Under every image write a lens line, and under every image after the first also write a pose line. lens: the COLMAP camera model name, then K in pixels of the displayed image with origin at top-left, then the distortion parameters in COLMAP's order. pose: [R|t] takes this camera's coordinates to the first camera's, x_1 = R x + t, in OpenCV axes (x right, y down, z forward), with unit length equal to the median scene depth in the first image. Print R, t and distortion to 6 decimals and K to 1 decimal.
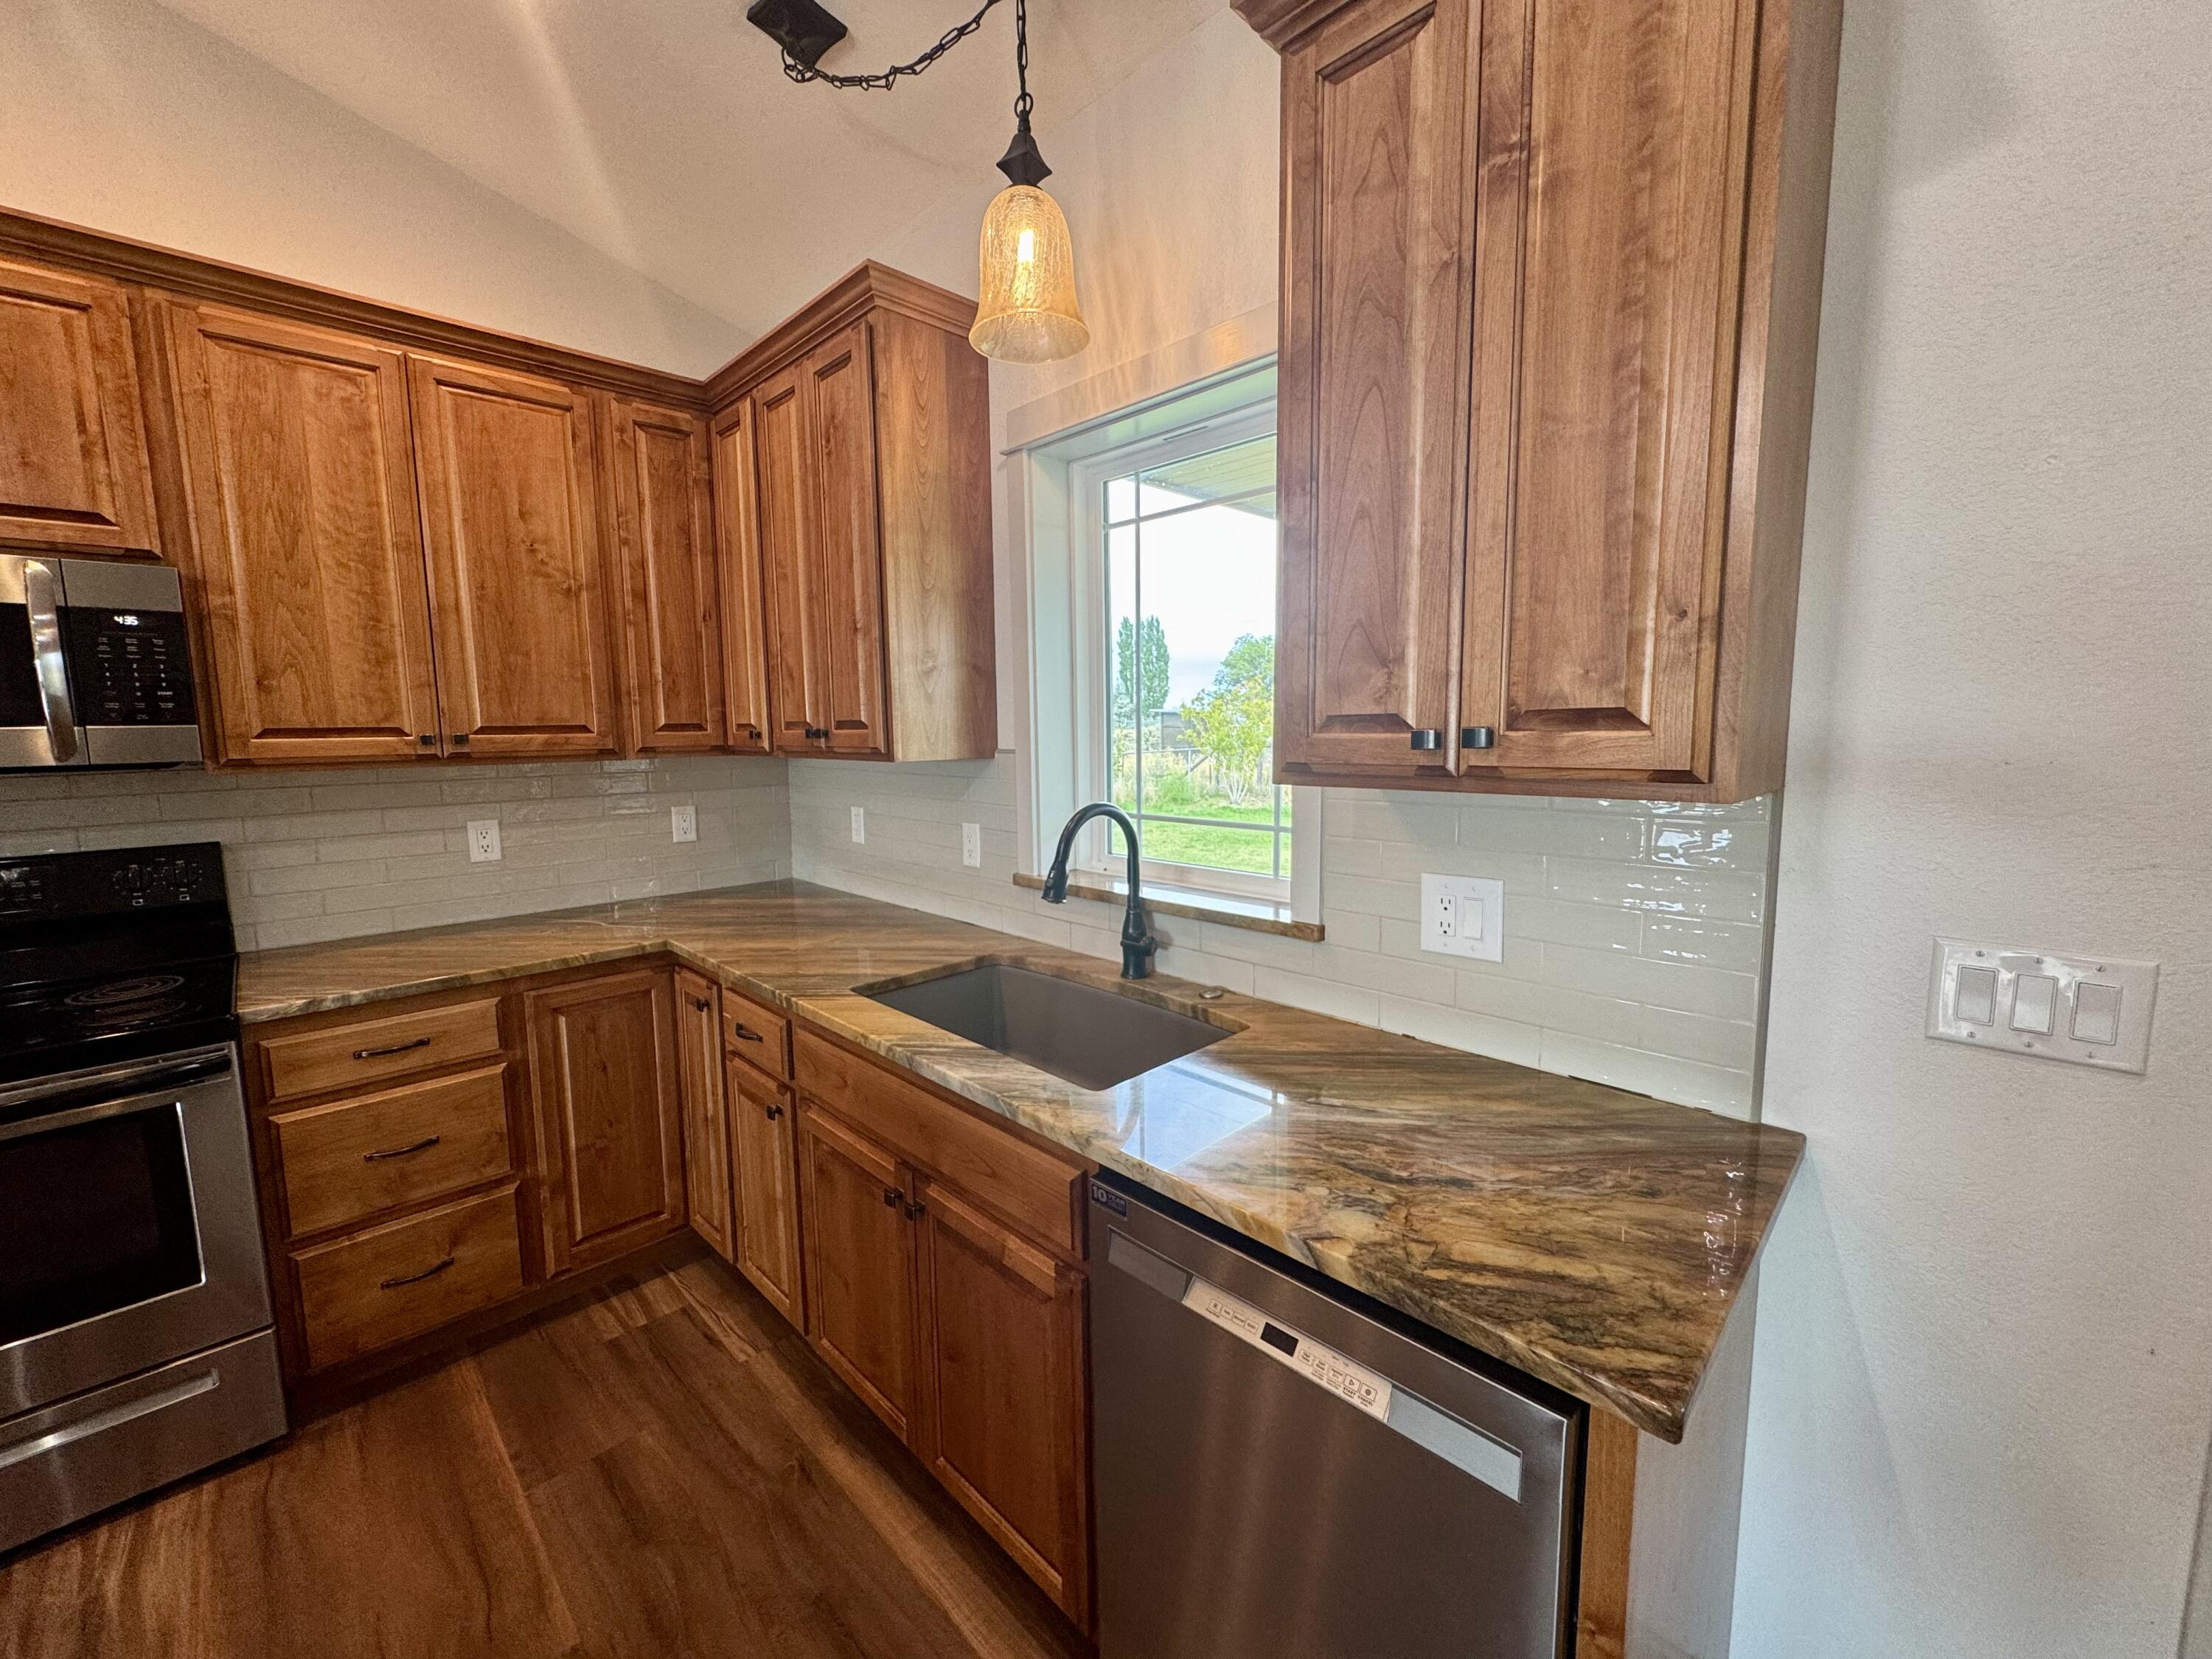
lens RADIAL K [[878.2, 0, 1108.9], [0, 878.2, 825.9], [0, 0, 1]] dist [-0.003613, 0.000375]
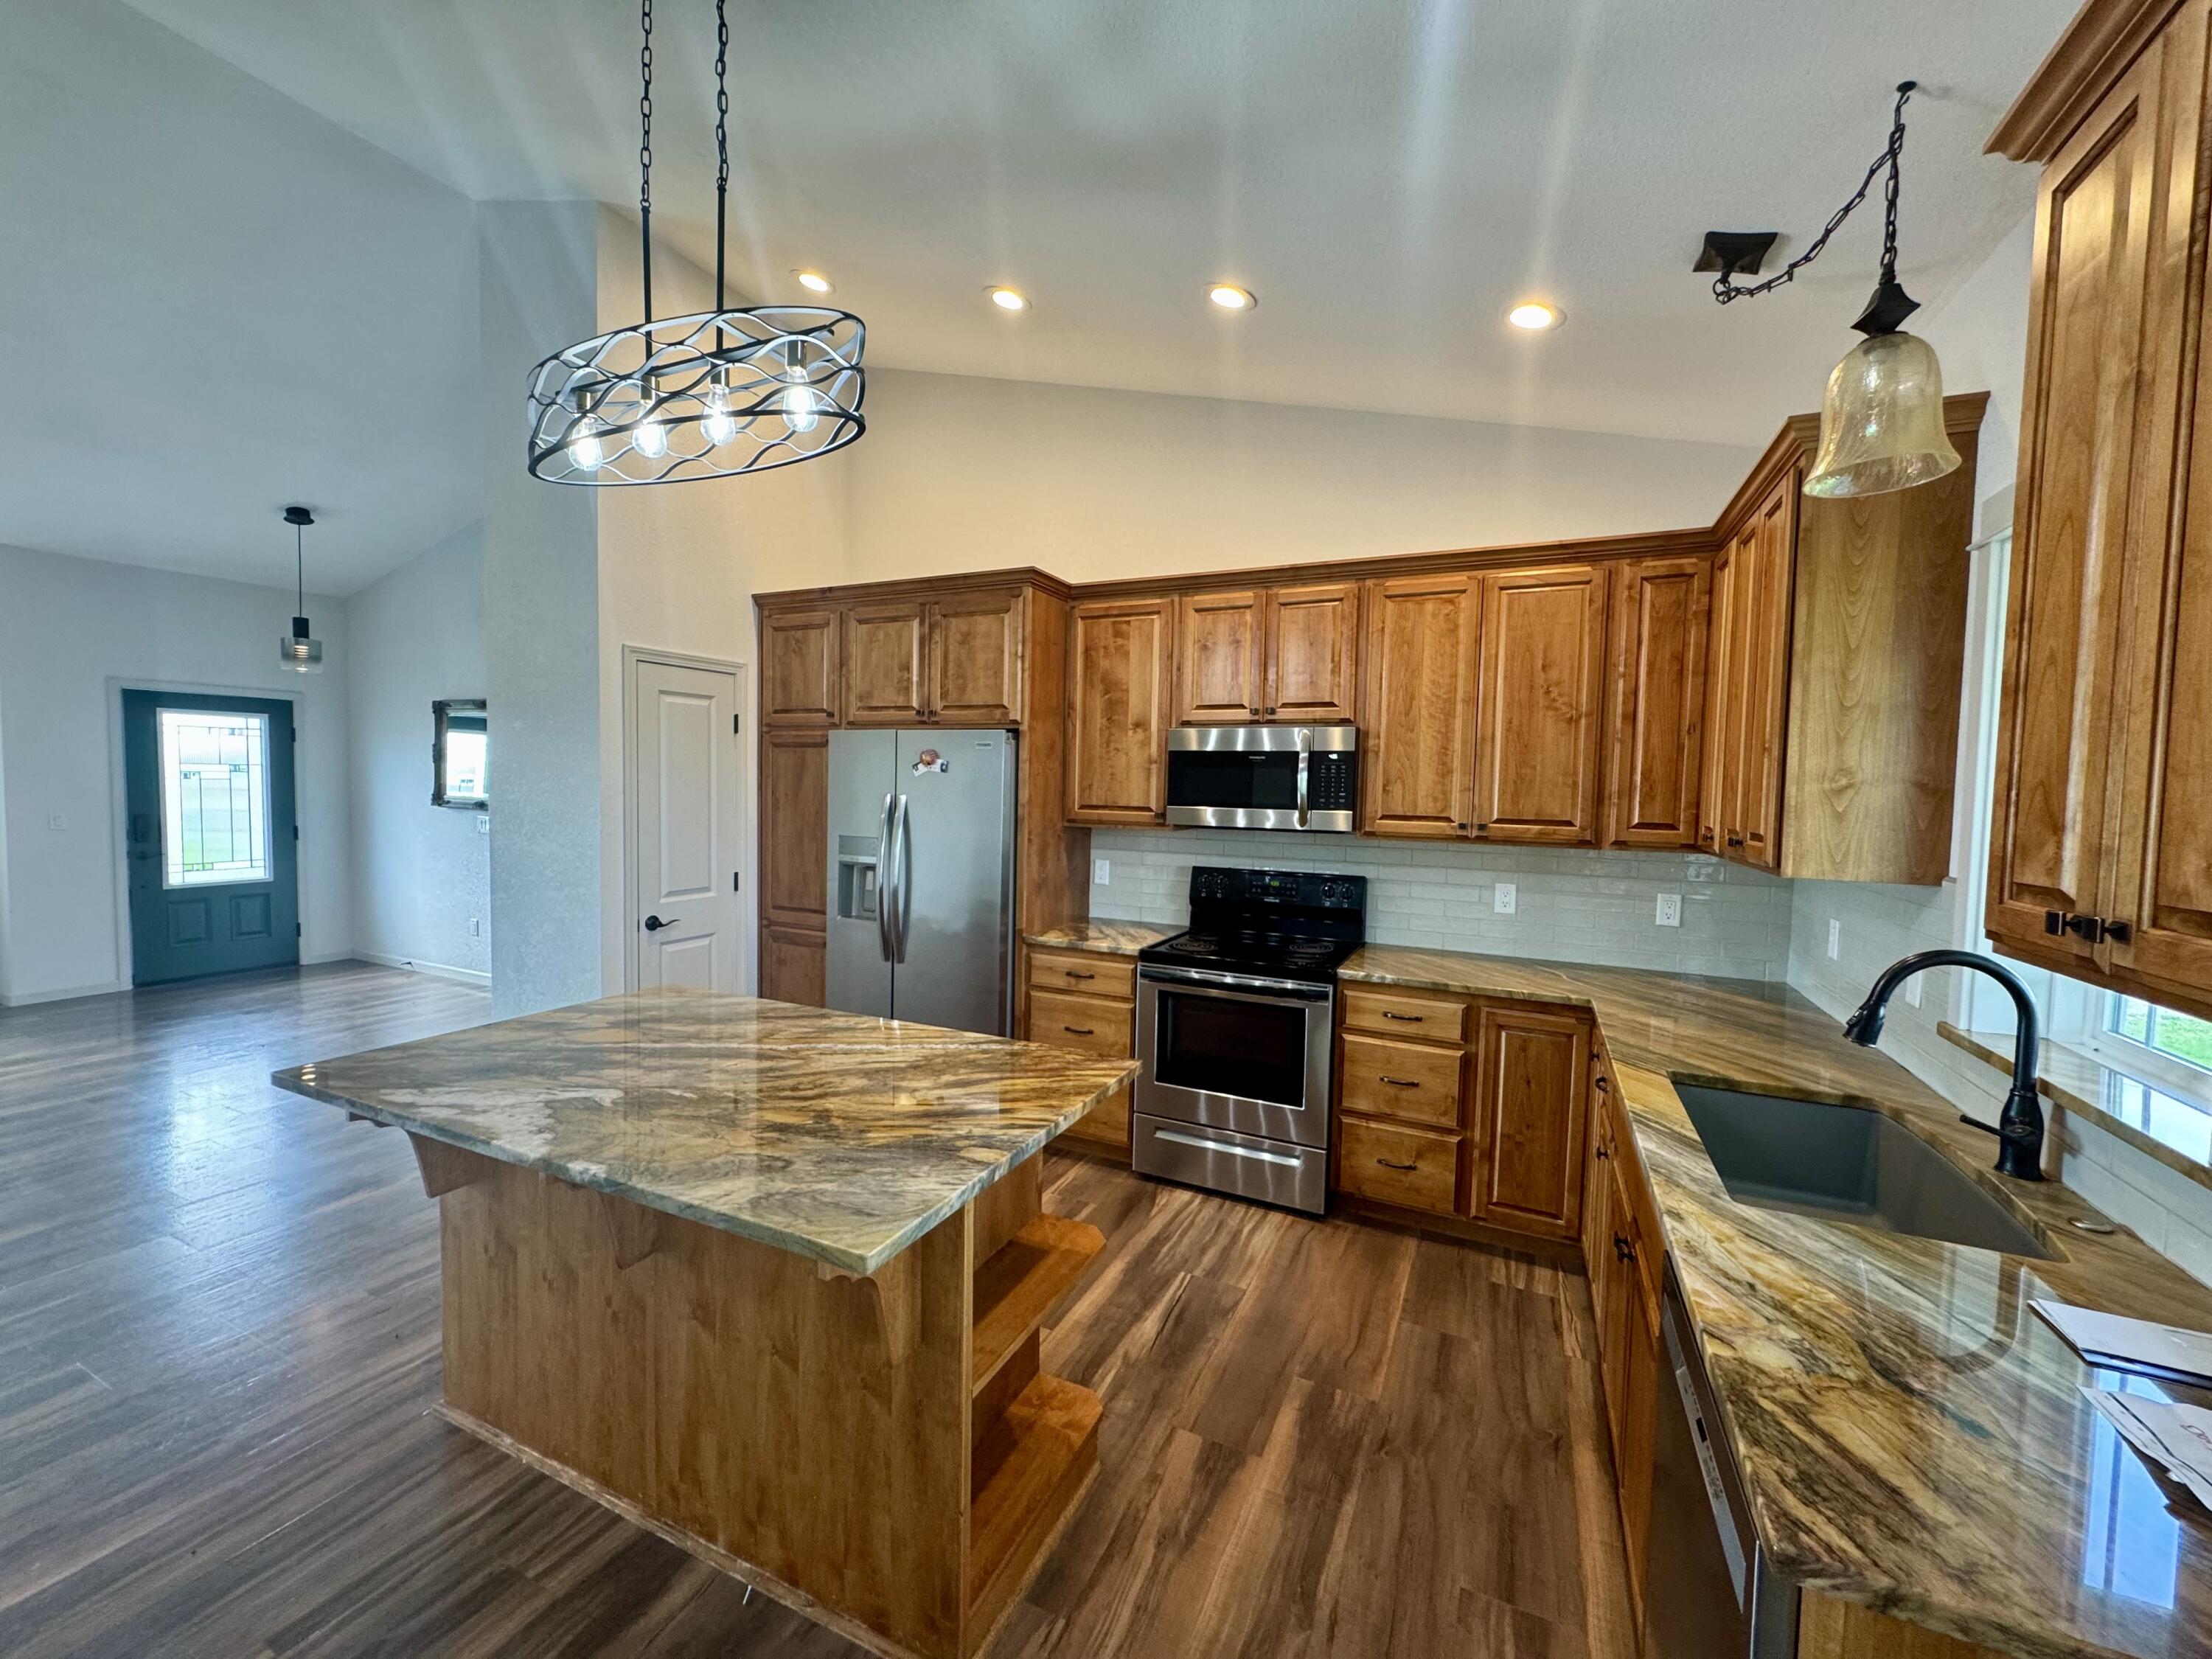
lens RADIAL K [[878.2, 0, 1102.0], [0, 878.2, 827.4], [0, 0, 1]] dist [-0.003613, 0.000375]
pose [[0.332966, 0.065356, -0.940671, 0.491186], [-0.136940, 0.990371, 0.020337, -0.046978], [0.932942, 0.122044, 0.338710, -0.099473]]
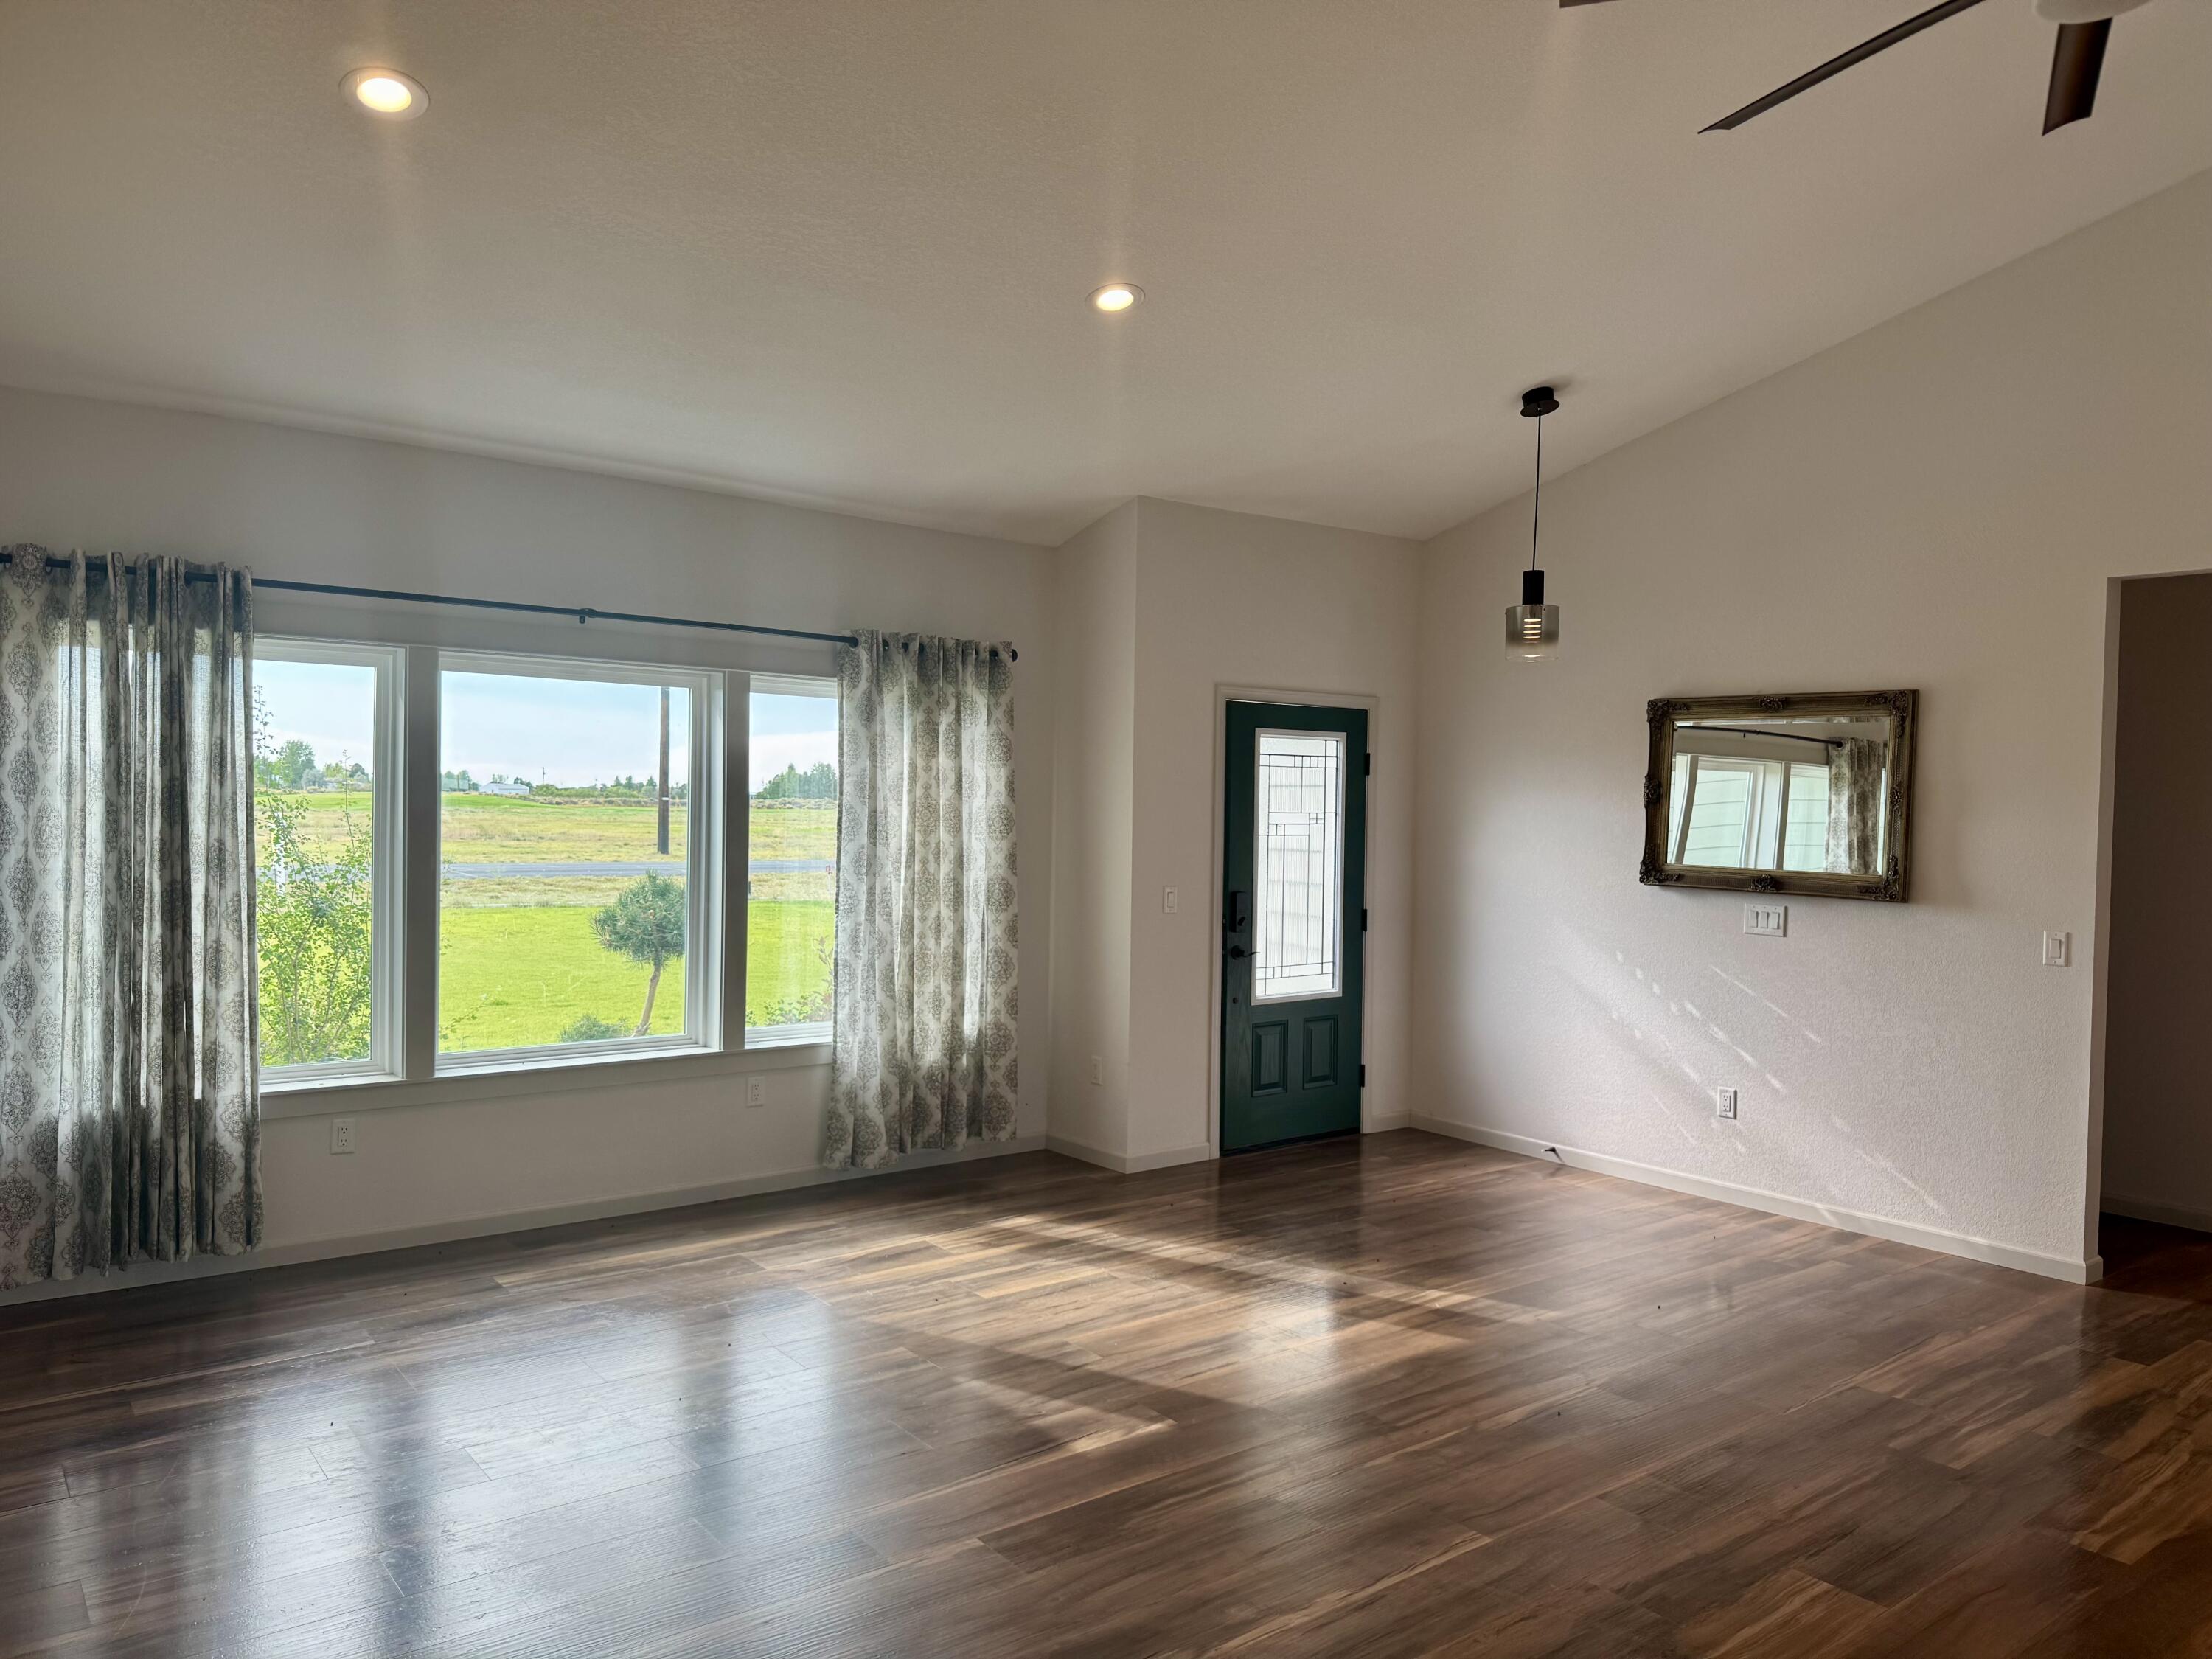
lens RADIAL K [[1547.2, 0, 1100.7], [0, 1547.2, 825.8], [0, 0, 1]] dist [0.037108, -0.049188]
pose [[-0.133897, 0.020495, -0.990783, 0.018606], [-0.136121, 0.989929, 0.038873, 0.201532], [0.981602, 0.140072, -0.129759, -2.157076]]
